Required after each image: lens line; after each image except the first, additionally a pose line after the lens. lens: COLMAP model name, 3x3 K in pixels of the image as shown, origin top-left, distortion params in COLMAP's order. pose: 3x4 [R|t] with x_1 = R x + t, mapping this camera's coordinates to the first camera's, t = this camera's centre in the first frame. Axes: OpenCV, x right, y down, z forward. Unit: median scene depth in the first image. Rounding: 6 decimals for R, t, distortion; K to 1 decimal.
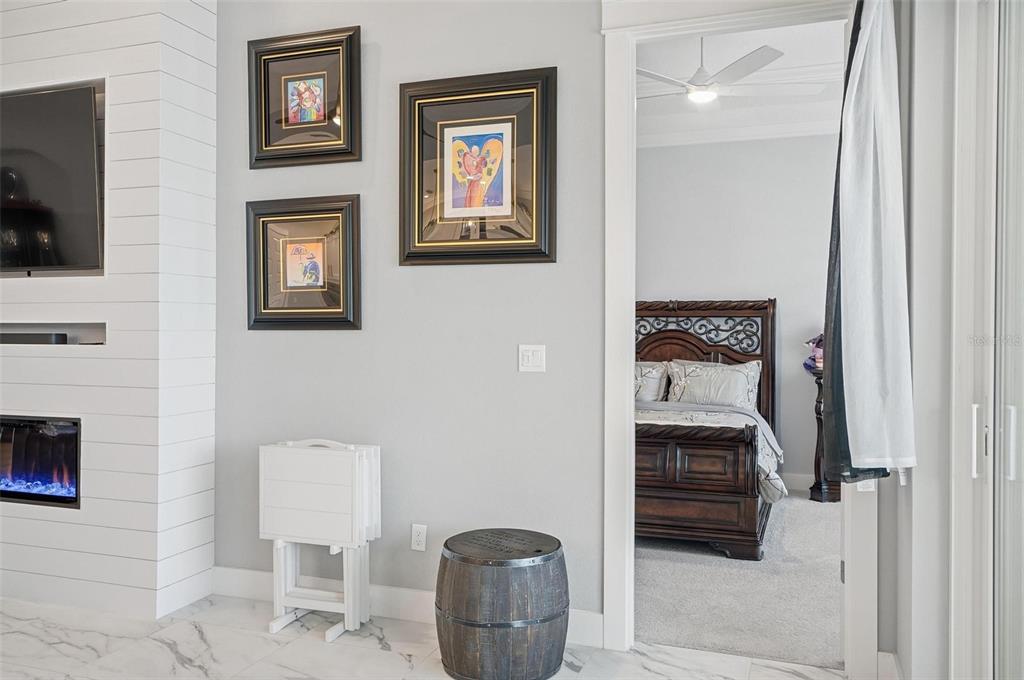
lens RADIAL K [[804.2, 0, 517.2], [0, 804.2, 335.2], [0, 0, 1]] dist [0.007954, 0.002829]
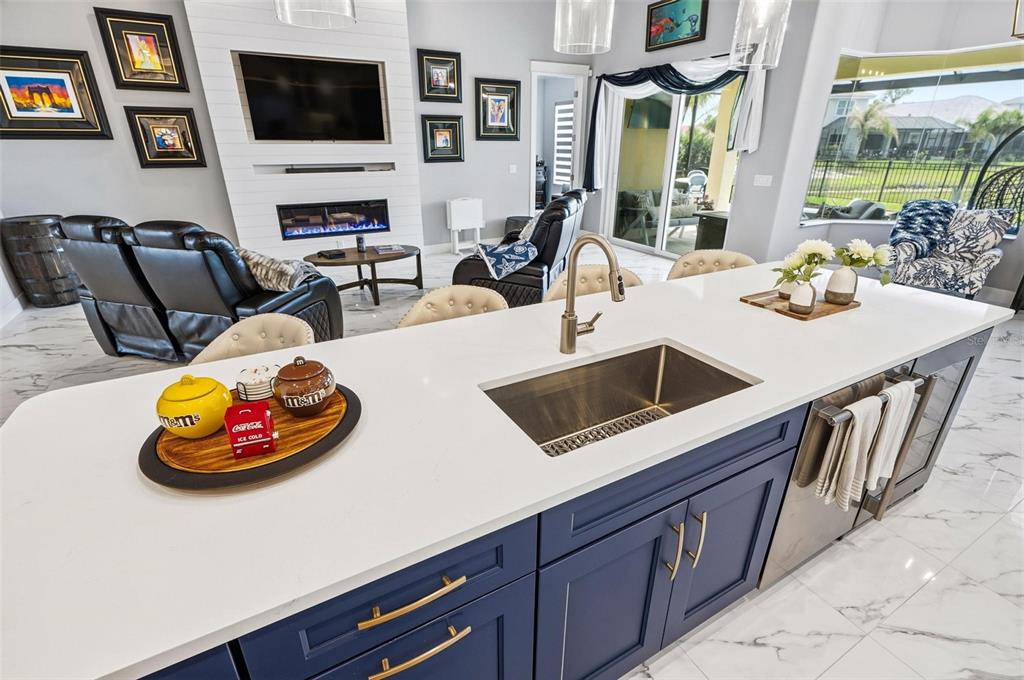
lens RADIAL K [[472.1, 0, 510.3], [0, 472.1, 339.8], [0, 0, 1]] dist [0.004274, -0.000352]
pose [[0.660211, -0.295074, 0.690690, -1.543060], [0.003654, 0.920847, 0.389908, -0.085060], [-0.751072, -0.254897, 0.609031, -0.453167]]
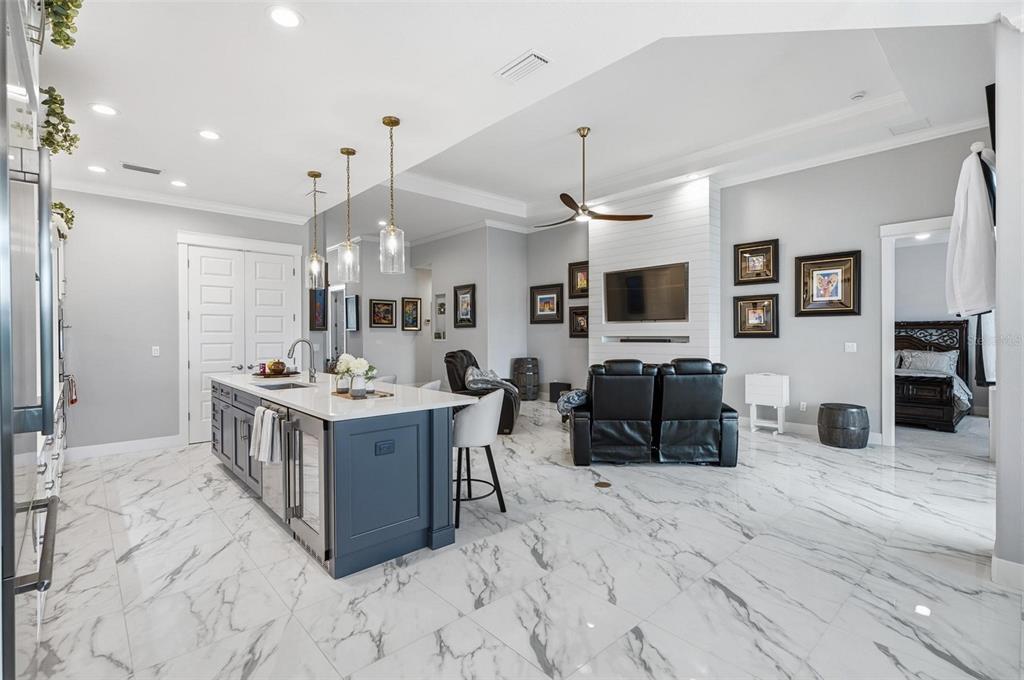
lens RADIAL K [[472.1, 0, 513.0], [0, 472.1, 336.8], [0, 0, 1]] dist [0.004274, -0.000352]
pose [[0.887794, -0.005936, -0.460203, -0.259008], [0.006727, 0.999977, 0.000081, -0.017503], [0.460192, -0.003168, 0.887814, -1.028469]]
